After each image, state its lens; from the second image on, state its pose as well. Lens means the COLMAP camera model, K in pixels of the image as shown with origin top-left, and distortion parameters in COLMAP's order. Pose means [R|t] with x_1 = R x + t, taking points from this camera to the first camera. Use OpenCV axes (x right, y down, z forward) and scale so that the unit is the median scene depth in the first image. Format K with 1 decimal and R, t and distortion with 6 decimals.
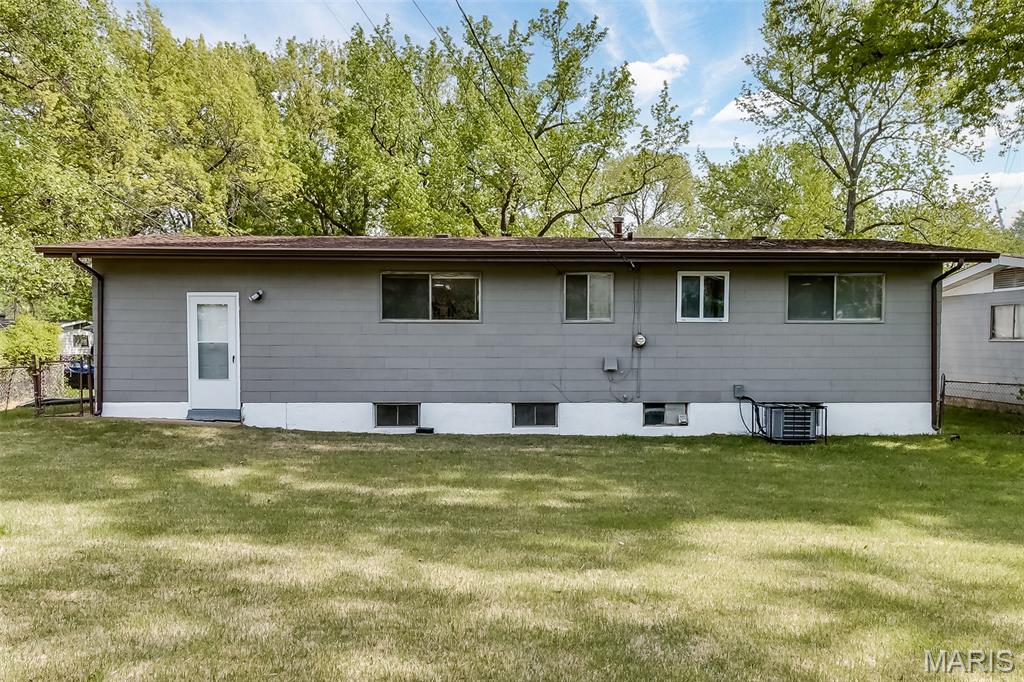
lens RADIAL K [[1332.9, 0, 512.0], [0, 1332.9, 341.0], [0, 0, 1]] dist [-0.007949, -0.026107]
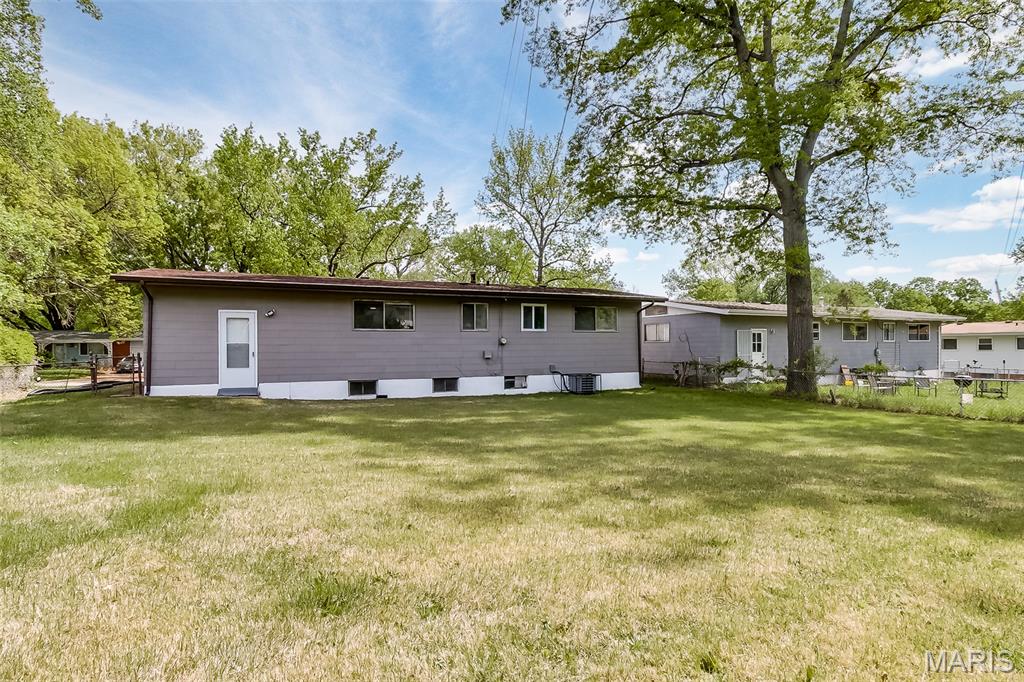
lens RADIAL K [[1332.9, 0, 512.0], [0, 1332.9, 341.0], [0, 0, 1]] dist [-0.007949, -0.026107]
pose [[0.764176, 0.003491, 0.644999, -0.988125], [0.010204, 0.999795, -0.017501, 0.028756], [-0.644927, 0.019956, 0.763983, -0.353514]]
